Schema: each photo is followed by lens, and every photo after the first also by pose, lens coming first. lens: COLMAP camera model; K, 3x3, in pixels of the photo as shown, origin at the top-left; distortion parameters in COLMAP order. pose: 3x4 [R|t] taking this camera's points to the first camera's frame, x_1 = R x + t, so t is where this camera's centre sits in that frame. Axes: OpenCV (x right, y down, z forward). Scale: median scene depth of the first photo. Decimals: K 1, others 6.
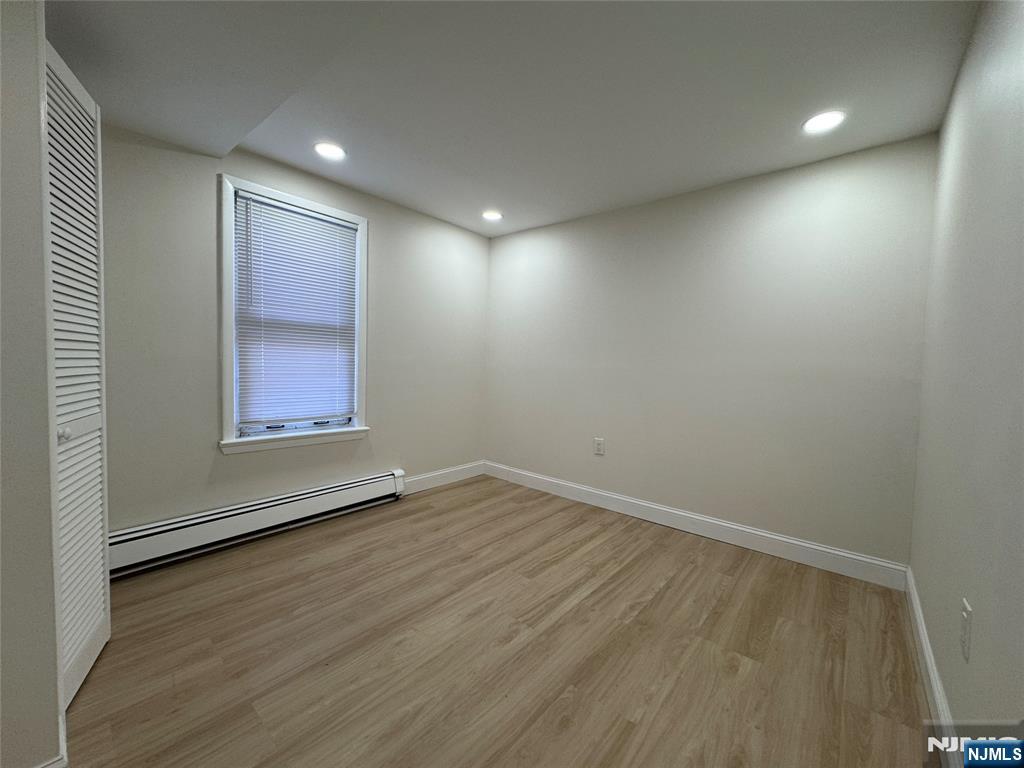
lens RADIAL K [[408.1, 0, 512.0], [0, 408.1, 384.0], [0, 0, 1]] dist [-0.003340, -0.000097]
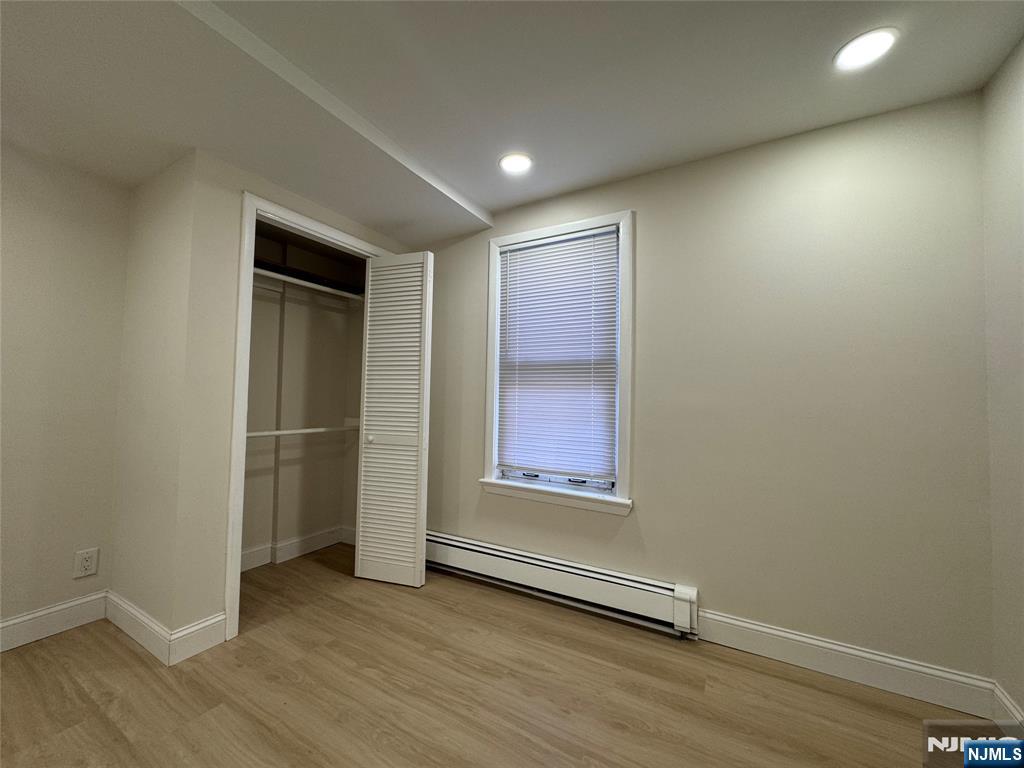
lens RADIAL K [[408.1, 0, 512.0], [0, 408.1, 384.0], [0, 0, 1]] dist [-0.003340, -0.000097]
pose [[0.184845, -0.061058, -0.980869, 0.323052], [-0.061697, 0.995378, -0.073588, -0.030154], [0.980829, 0.074119, 0.180223, 0.732231]]
